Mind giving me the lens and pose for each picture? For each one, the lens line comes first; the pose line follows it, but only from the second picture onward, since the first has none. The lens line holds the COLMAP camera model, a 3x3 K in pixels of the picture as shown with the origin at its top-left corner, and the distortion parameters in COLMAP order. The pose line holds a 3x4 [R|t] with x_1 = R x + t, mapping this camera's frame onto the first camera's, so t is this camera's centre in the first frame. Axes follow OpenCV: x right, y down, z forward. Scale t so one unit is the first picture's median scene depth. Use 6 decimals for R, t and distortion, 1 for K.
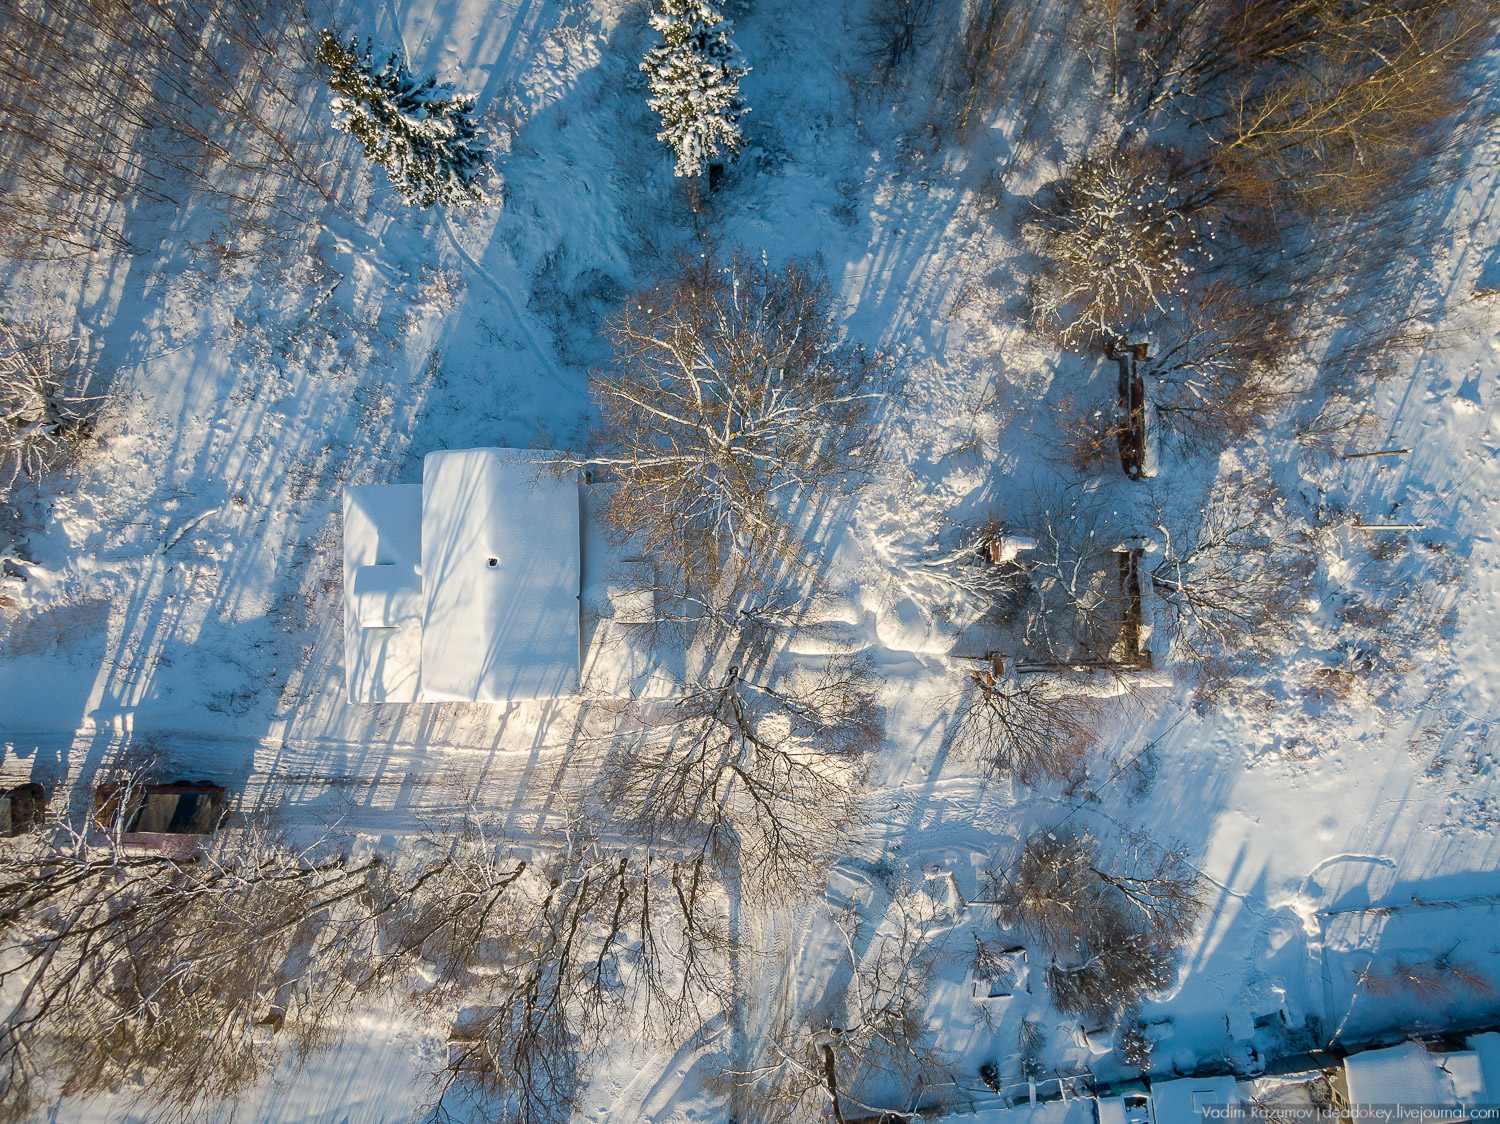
lens RADIAL K [[1048.4, 0, 740.6], [0, 1048.4, 558.3], [0, 0, 1]] dist [0.009515, -0.002380]
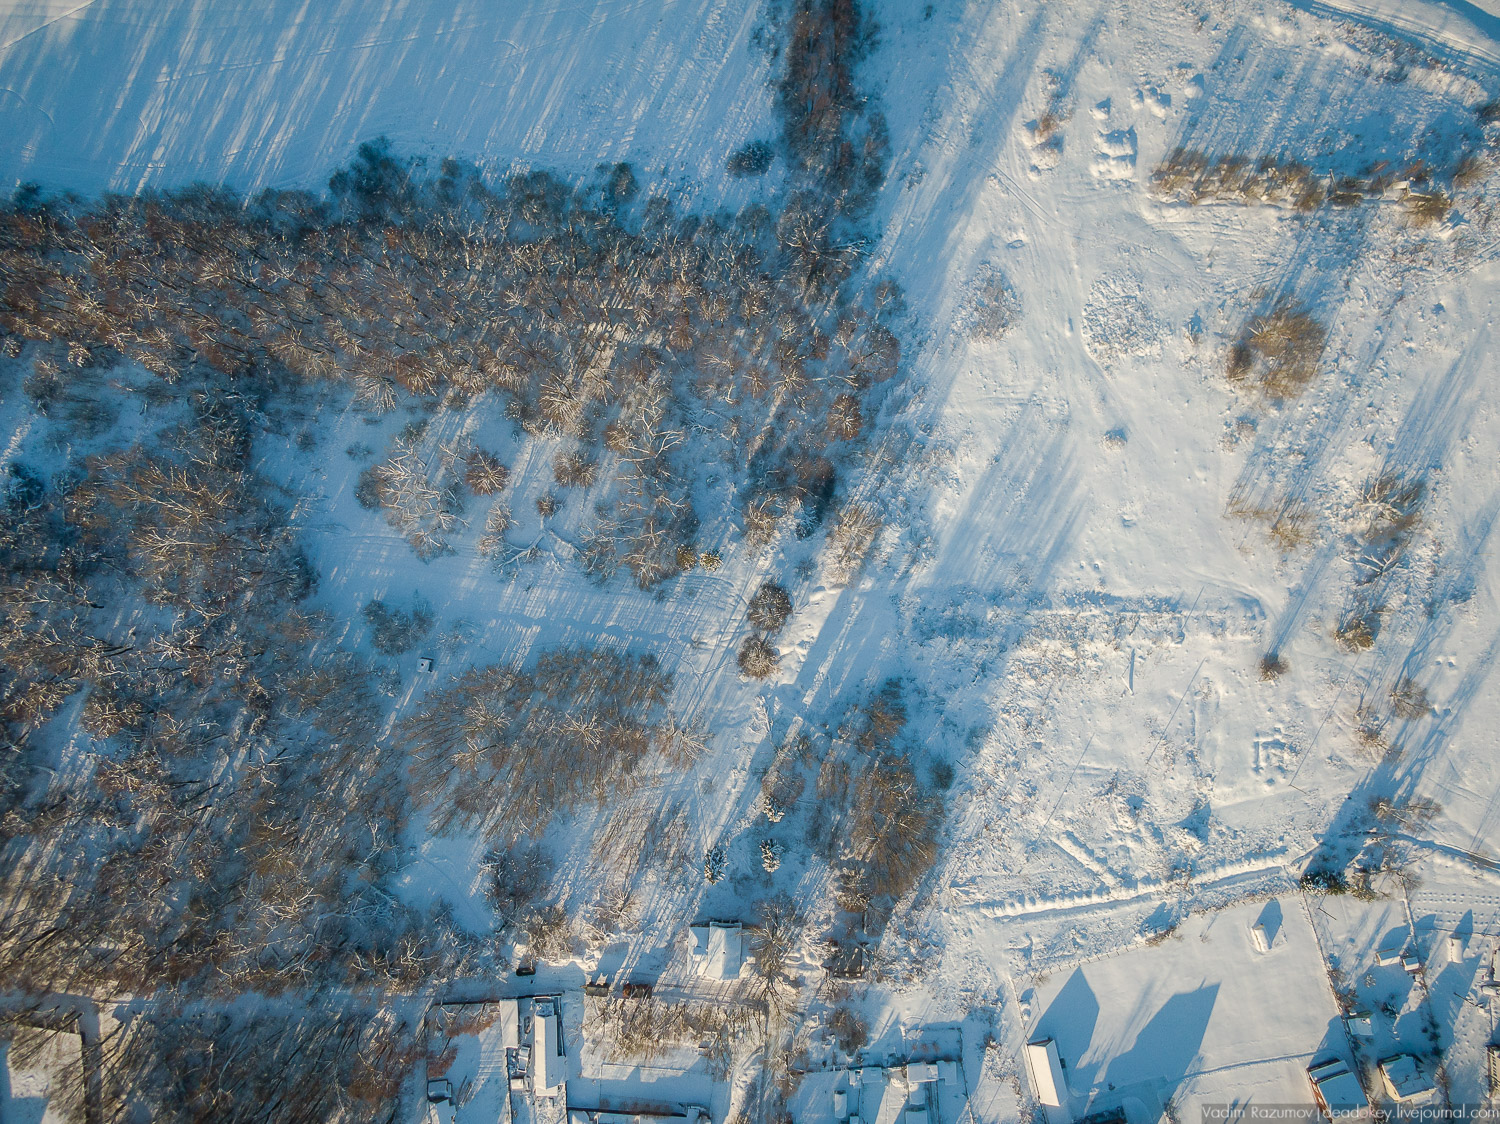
lens RADIAL K [[1048.4, 0, 759.4], [0, 1048.4, 566.2], [0, 0, 1]] dist [0.009515, -0.002380]
pose [[0.998087, 0.061684, 0.004057, -0.170615], [-0.061687, 0.998095, 0.000612, -1.525998], [-0.004012, -0.000861, 0.999992, -3.293576]]
